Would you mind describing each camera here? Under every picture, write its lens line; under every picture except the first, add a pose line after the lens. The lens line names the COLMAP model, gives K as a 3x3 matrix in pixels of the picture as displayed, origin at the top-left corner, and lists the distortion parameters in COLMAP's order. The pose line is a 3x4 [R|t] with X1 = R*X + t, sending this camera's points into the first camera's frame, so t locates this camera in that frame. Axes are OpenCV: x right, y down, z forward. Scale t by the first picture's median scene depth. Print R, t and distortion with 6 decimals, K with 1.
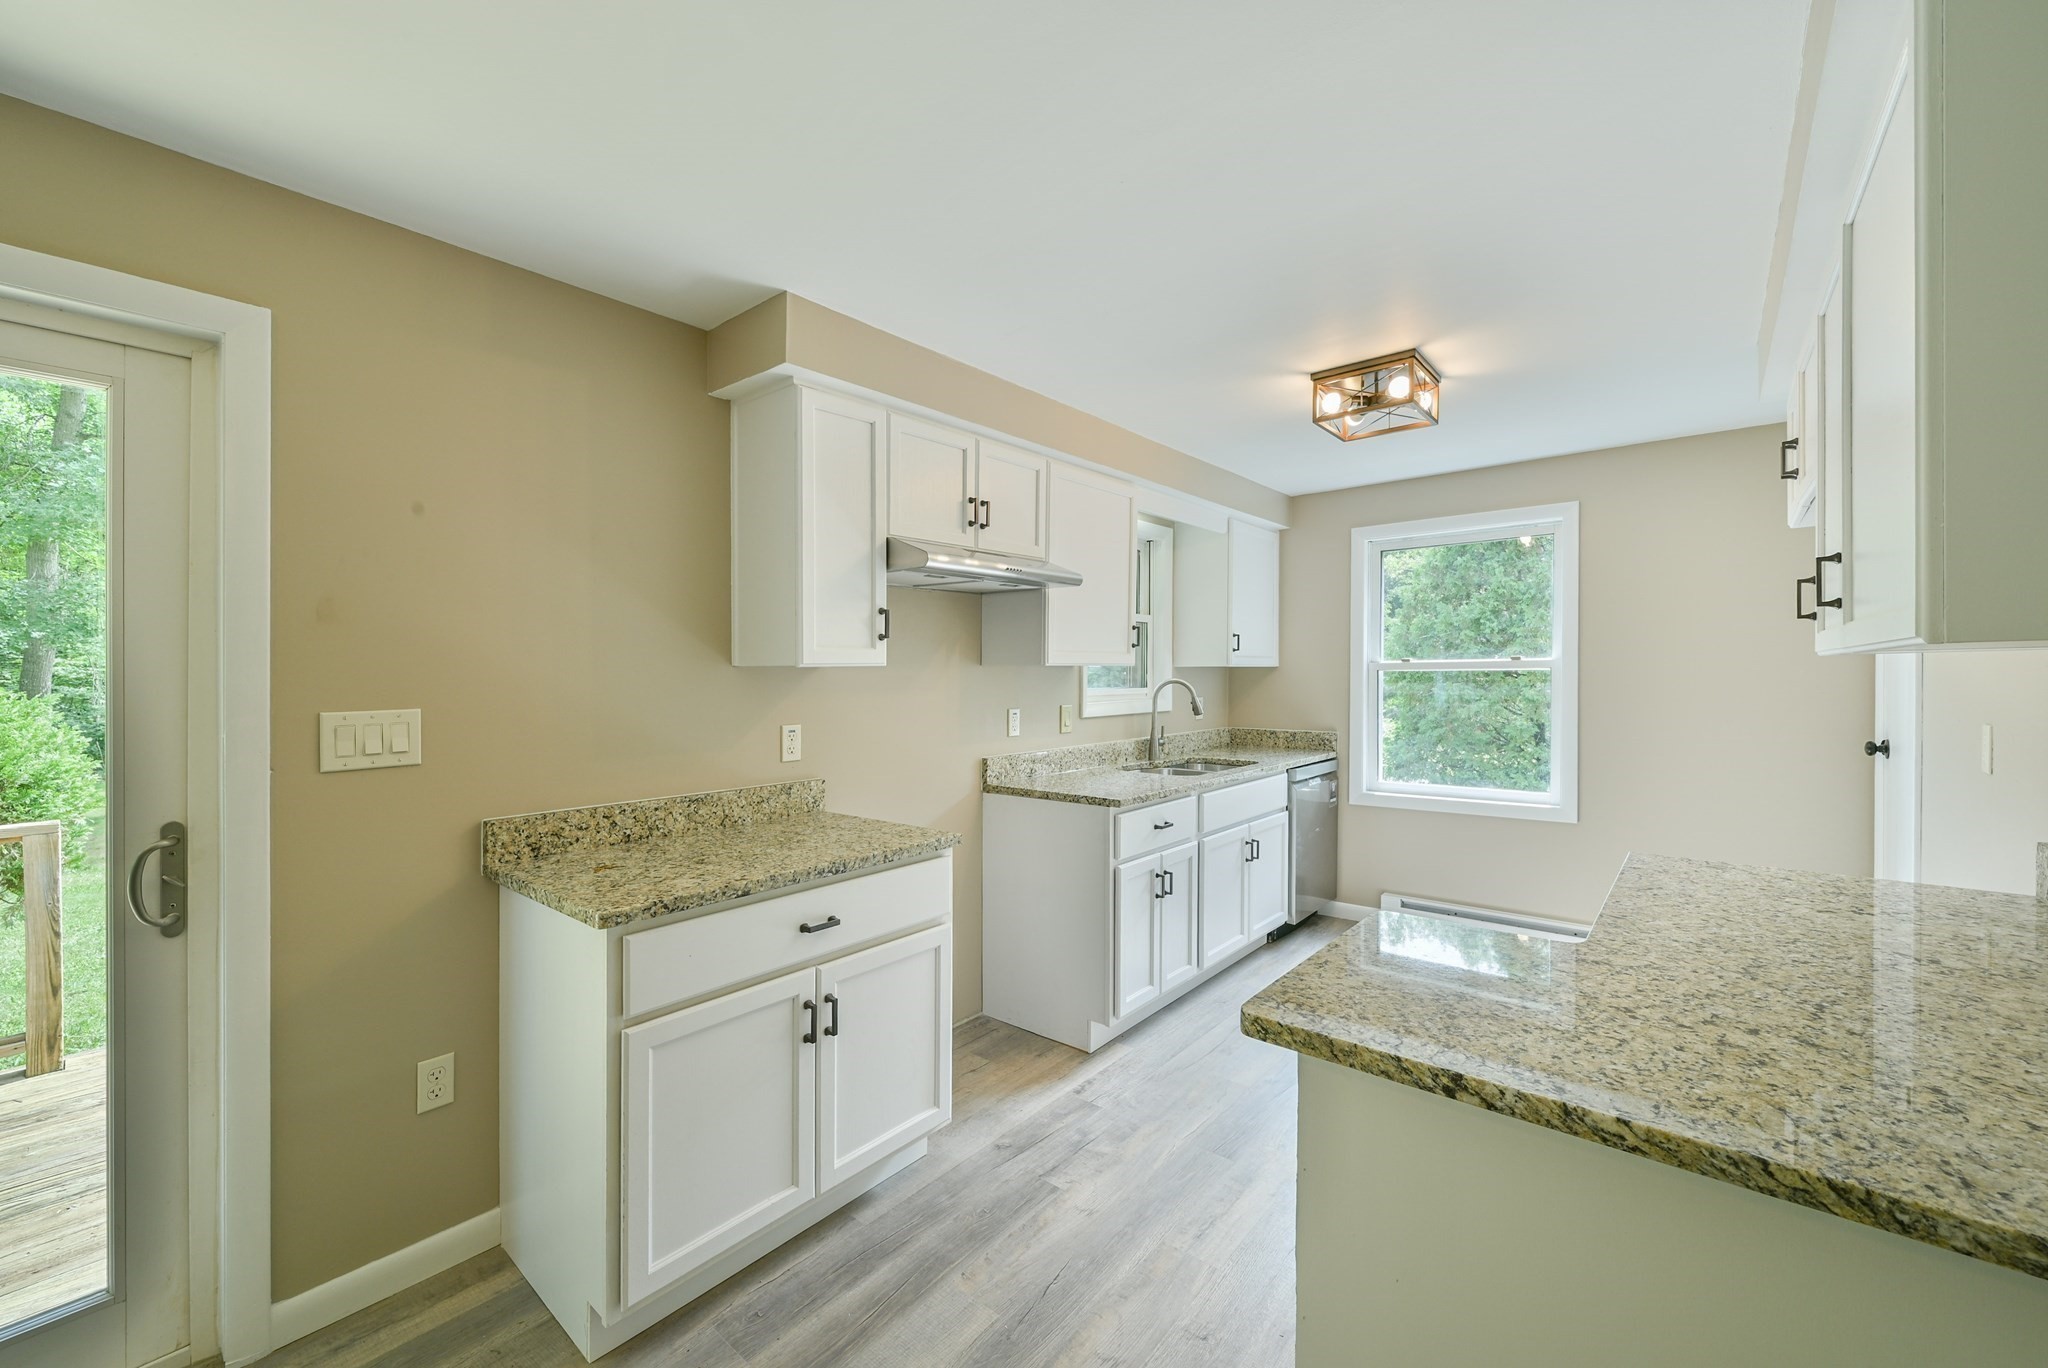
lens RADIAL K [[812.0, 0, 1024.4], [0, 812.0, 681.6], [0, 0, 1]] dist [0.000665, 0.000148]
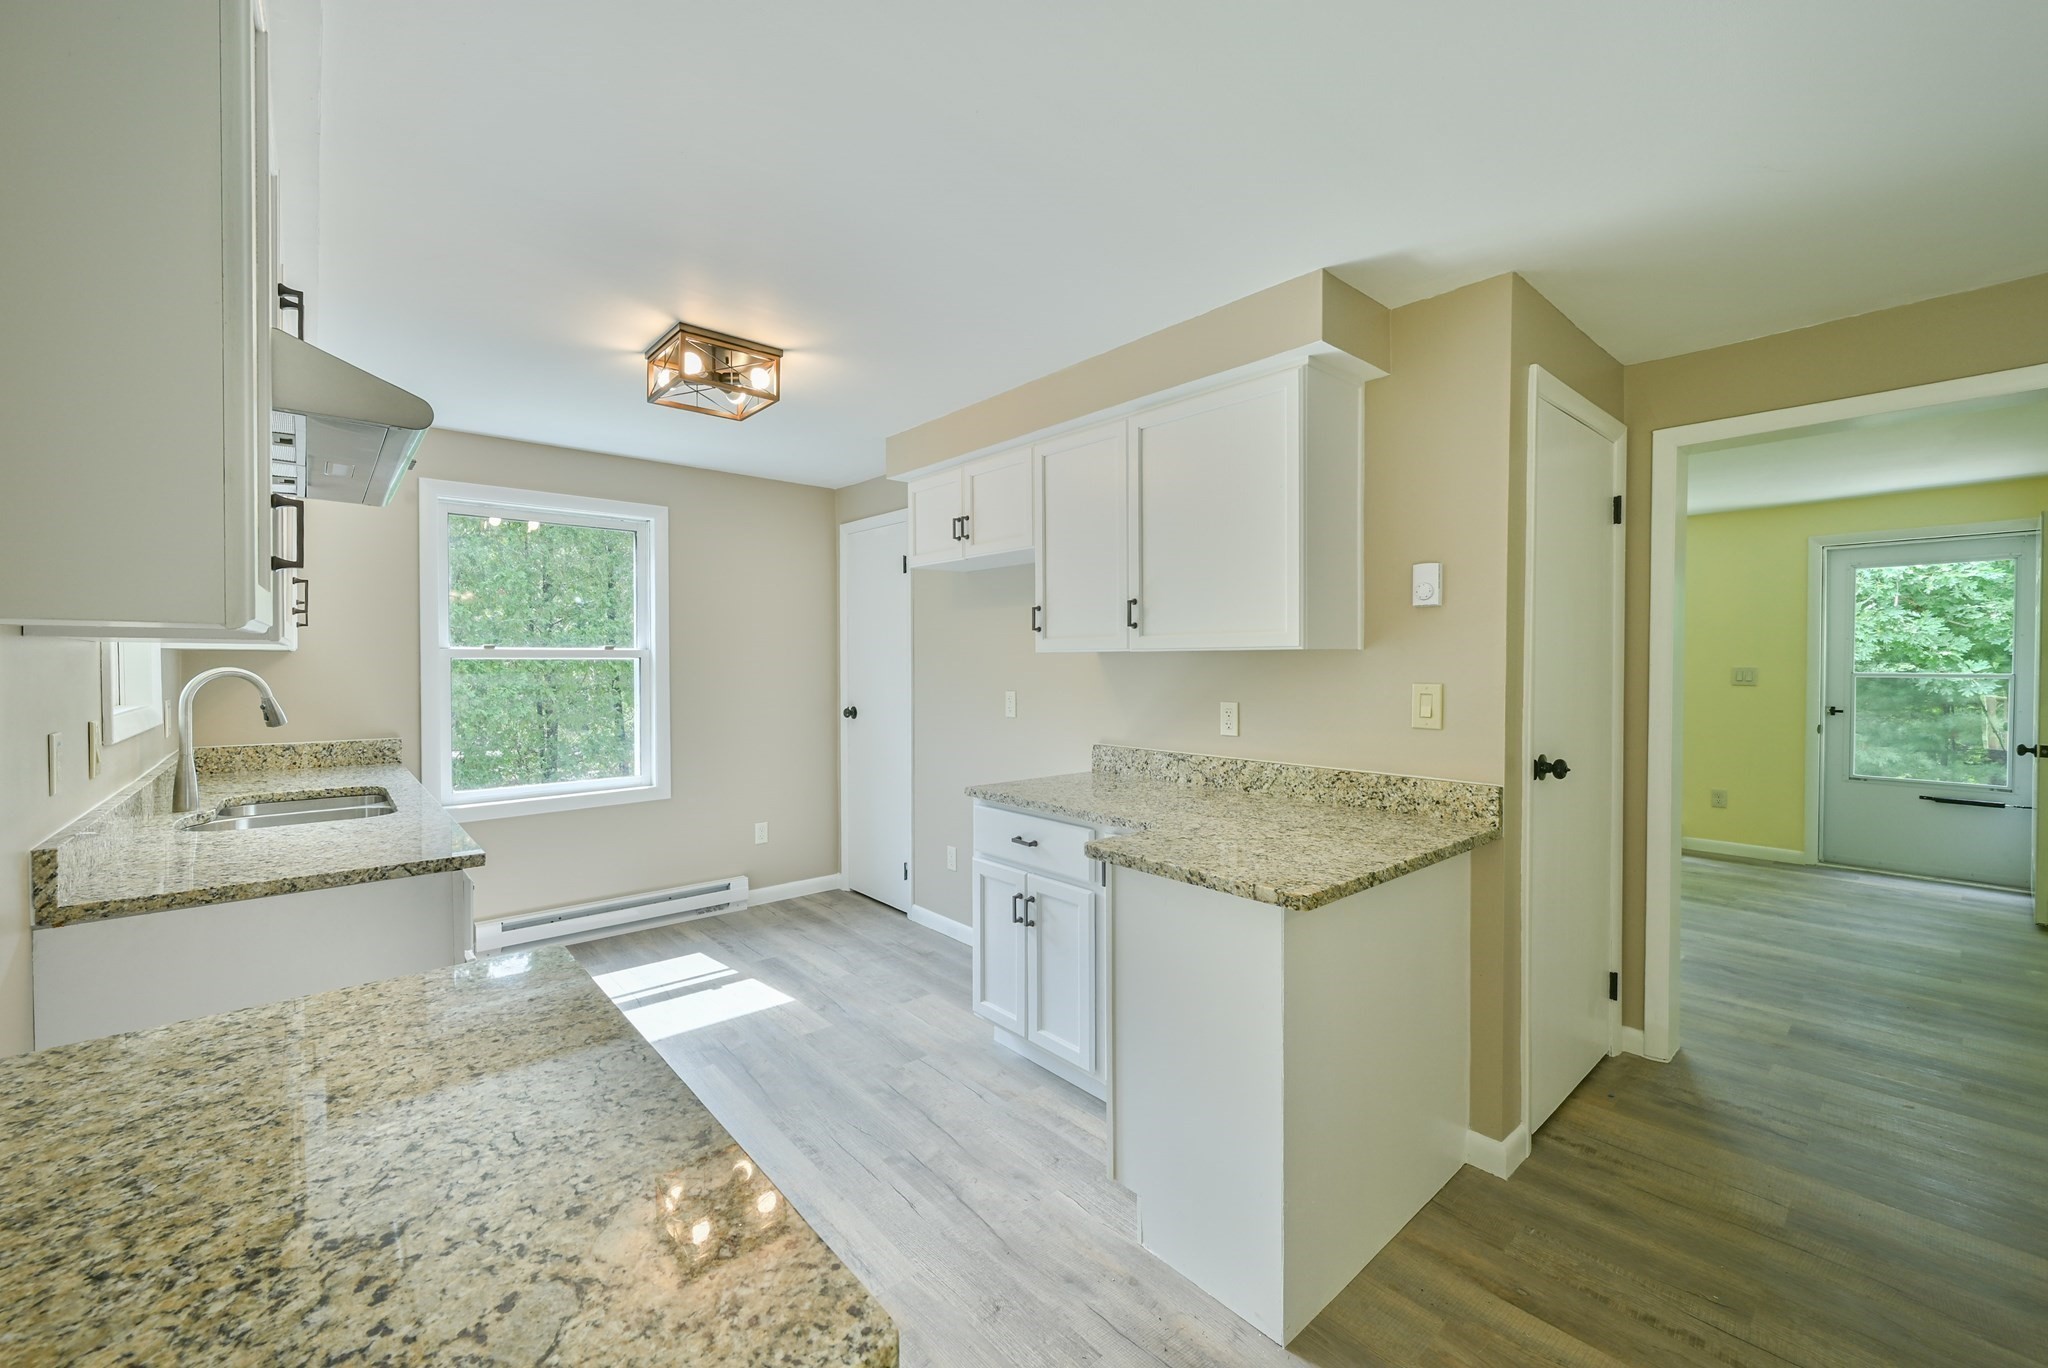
lens RADIAL K [[813.9, 0, 1017.8], [0, 813.9, 675.2], [0, 0, 1]] dist [0.000893, 0.000130]
pose [[0.157517, -0.011173, 0.987453, -0.493937], [0.009011, 0.999911, 0.009876, 0.001118], [-0.987475, 0.007342, 0.157604, 0.518008]]
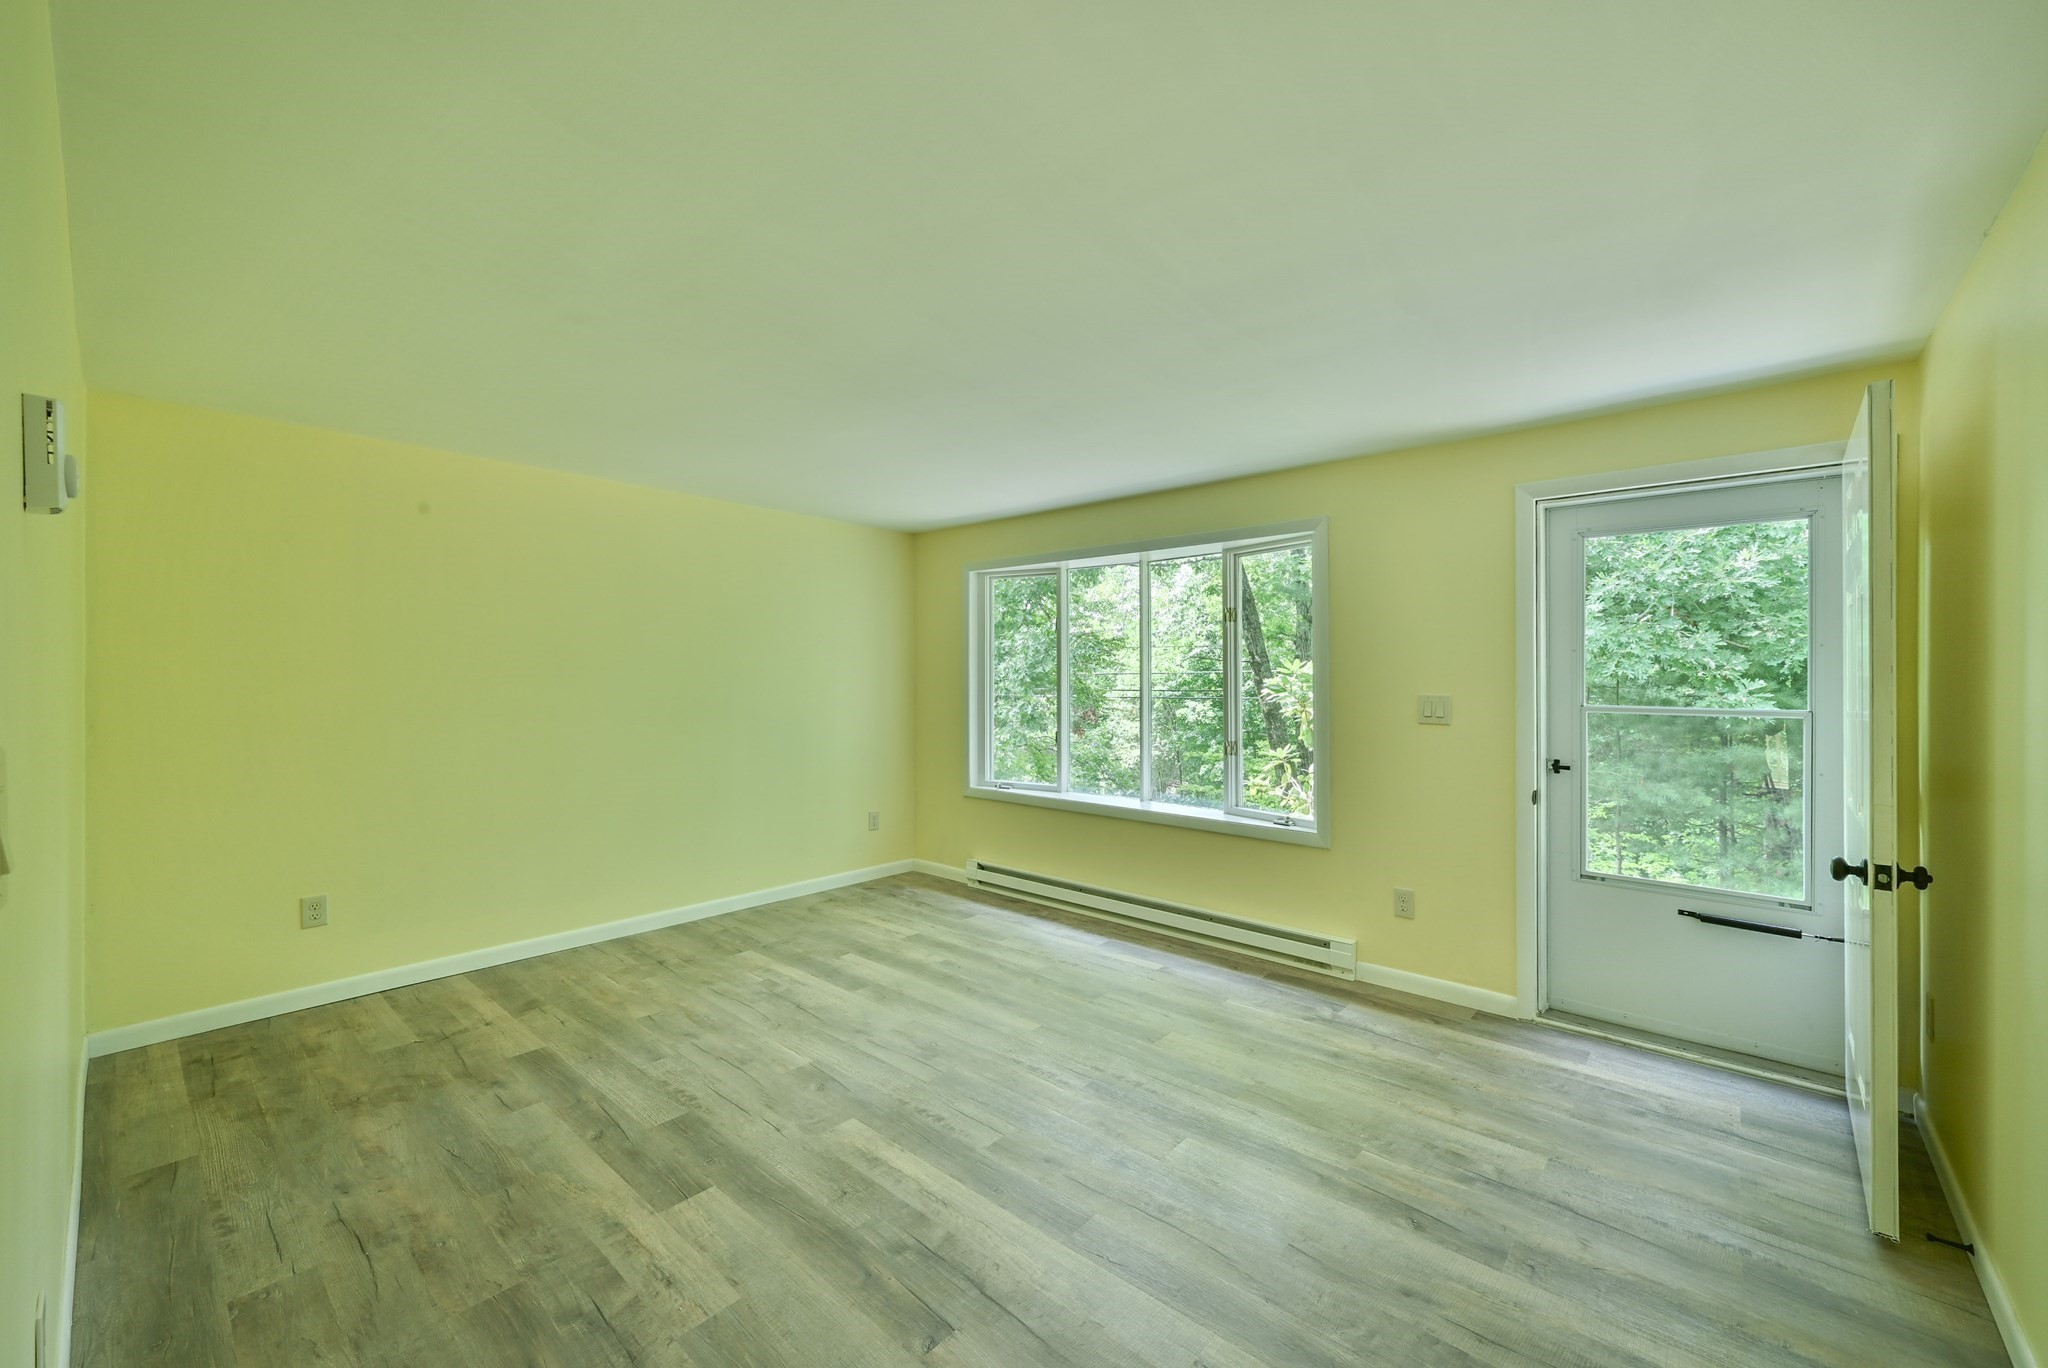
lens RADIAL K [[809.7, 0, 1034.4], [0, 809.7, 678.0], [0, 0, 1]] dist [-0.000241, -0.000128]
pose [[0.016564, 0.007975, 0.999831, 0.566543], [0.002529, 0.999965, -0.008018, -0.000316], [-0.999860, 0.002661, 0.016544, -0.382152]]
